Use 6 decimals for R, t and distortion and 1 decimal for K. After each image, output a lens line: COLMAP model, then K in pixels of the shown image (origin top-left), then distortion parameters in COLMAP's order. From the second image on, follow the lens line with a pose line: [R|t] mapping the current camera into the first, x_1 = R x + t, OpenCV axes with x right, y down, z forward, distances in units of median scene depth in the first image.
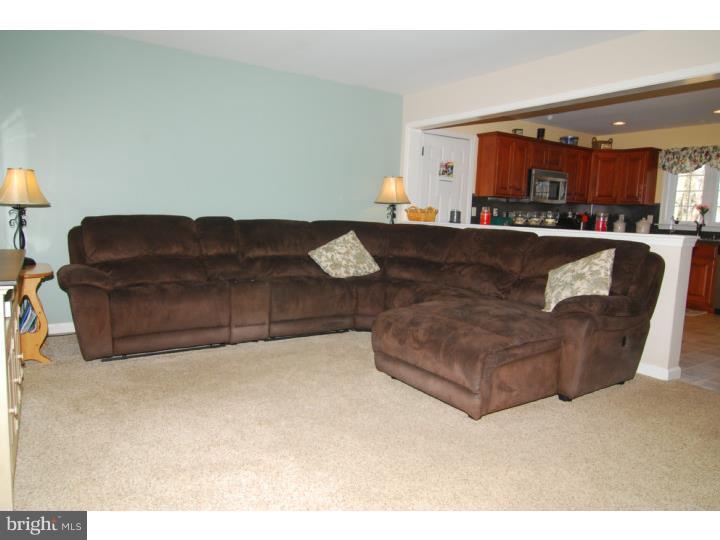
lens RADIAL K [[477.5, 0, 359.9], [0, 477.5, 263.7], [0, 0, 1]] dist [-0.010269, -0.005548]
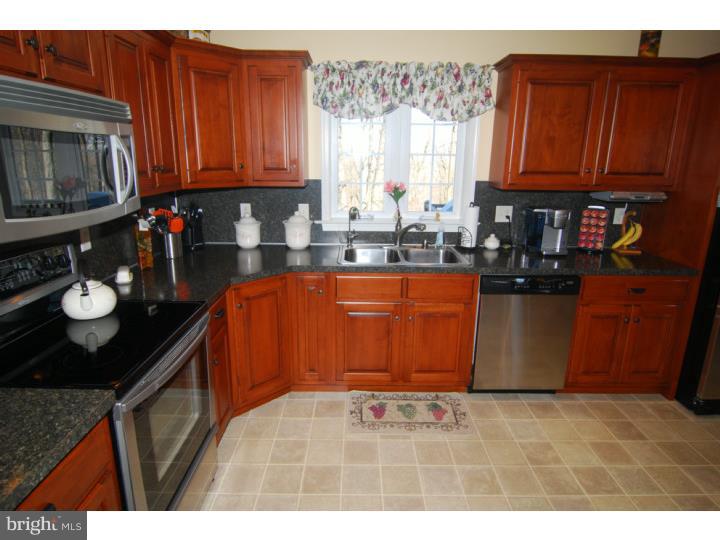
lens RADIAL K [[429.5, 0, 360.0], [0, 429.5, 265.5], [0, 0, 1]] dist [-0.000948, 0.001337]
pose [[0.538554, -0.239199, 0.807925, 0.283683], [0.099272, 0.970193, 0.221068, -0.139954], [-0.836722, -0.038853, 0.546247, 0.746606]]
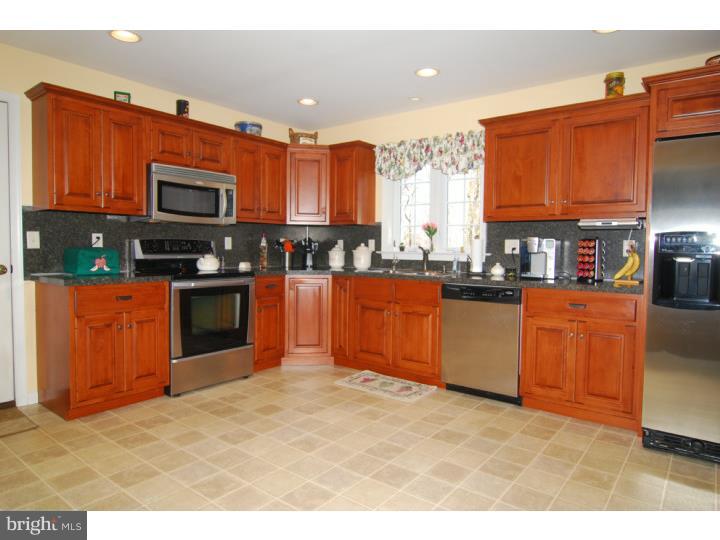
lens RADIAL K [[453.1, 0, 358.6], [0, 453.1, 267.3], [0, 0, 1]] dist [0.005206, -0.001554]
pose [[0.942950, -0.041577, 0.330329, 0.391474], [0.059255, 0.997289, -0.043624, -0.034958], [-0.327620, 0.060709, 0.942857, 0.398760]]
